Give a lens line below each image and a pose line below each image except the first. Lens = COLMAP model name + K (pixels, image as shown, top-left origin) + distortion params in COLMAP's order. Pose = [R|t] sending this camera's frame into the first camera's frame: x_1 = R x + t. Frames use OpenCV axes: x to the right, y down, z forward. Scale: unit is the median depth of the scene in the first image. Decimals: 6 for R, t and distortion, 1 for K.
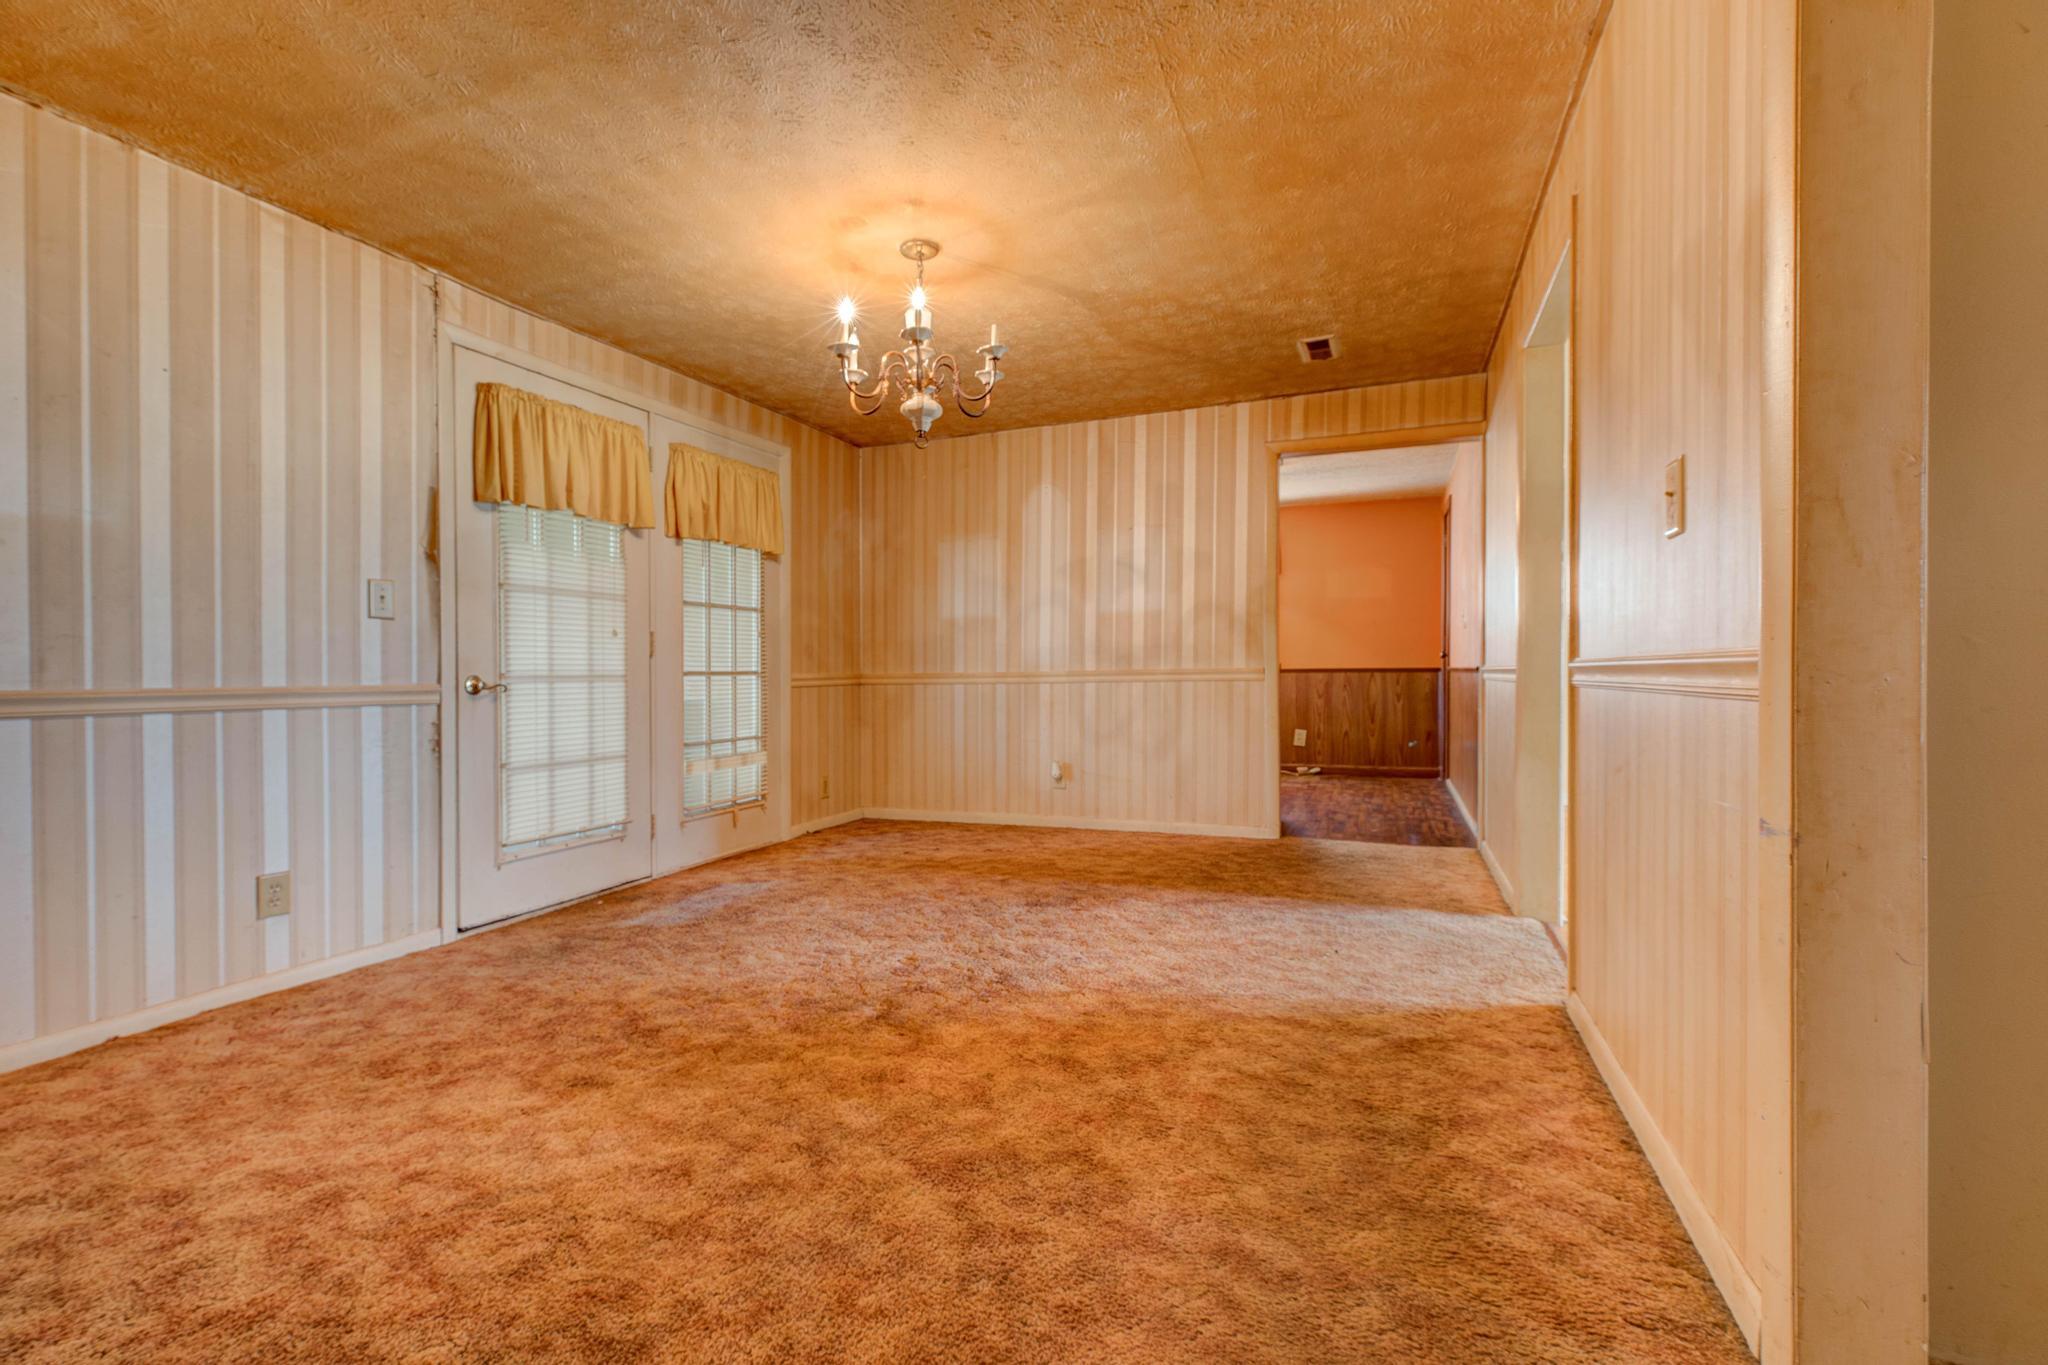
lens RADIAL K [[926.1, 0, 993.6], [0, 926.1, 682.6], [0, 0, 1]] dist [0.007614, -0.002153]
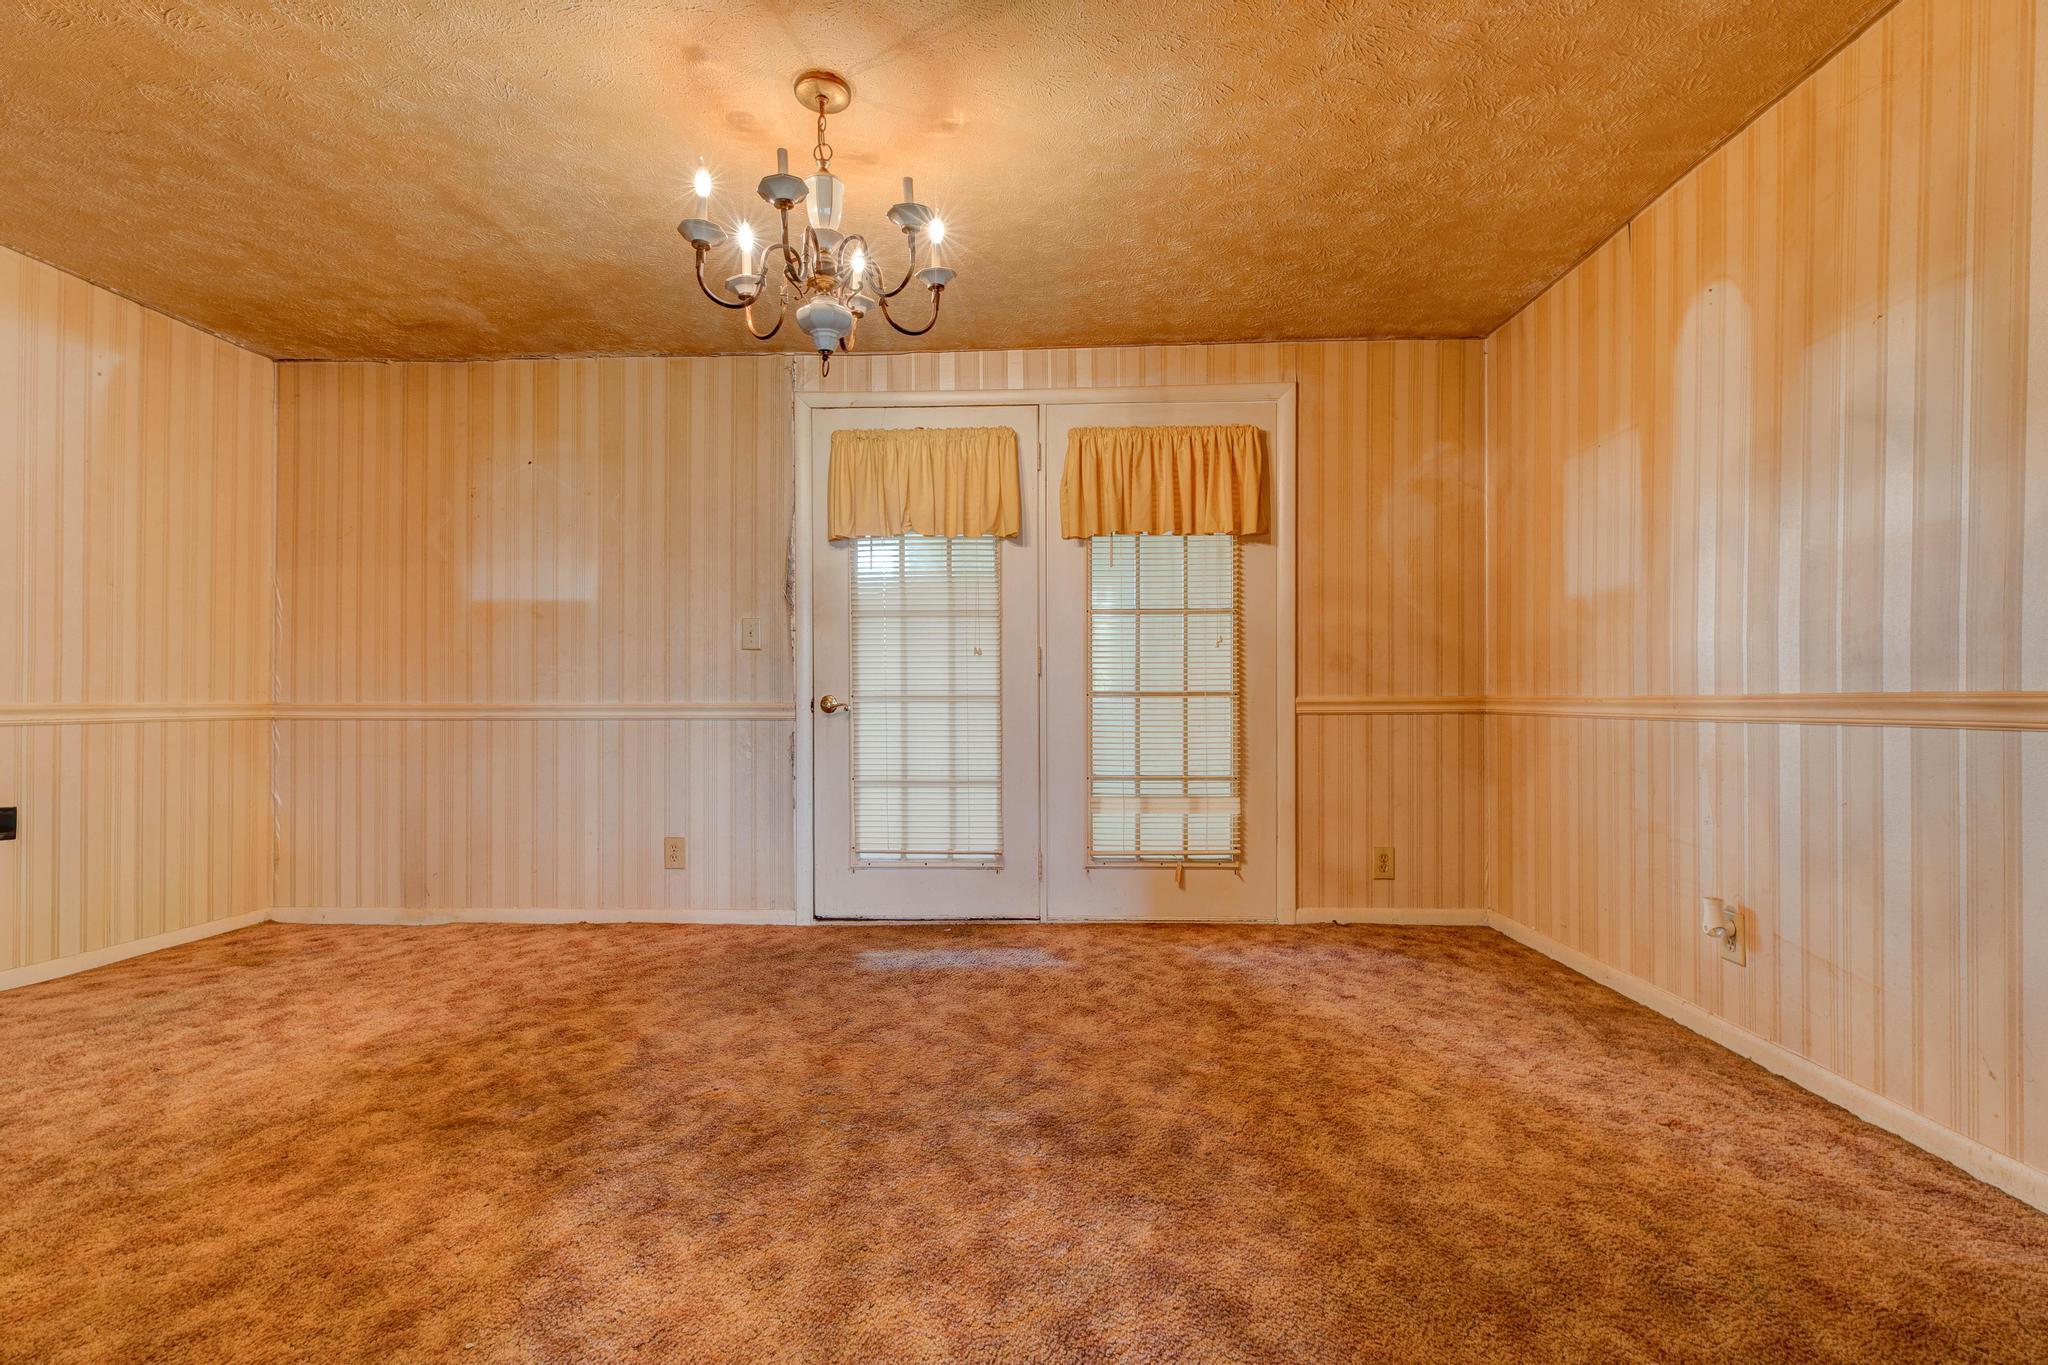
lens RADIAL K [[926.1, 0, 1026.3], [0, 926.1, 684.6], [0, 0, 1]] dist [0.007614, -0.002153]
pose [[0.345104, -0.000669, -0.938564, 0.423123], [-0.010393, 0.999936, -0.004534, -0.013240], [0.938507, 0.011319, 0.345075, 0.609112]]
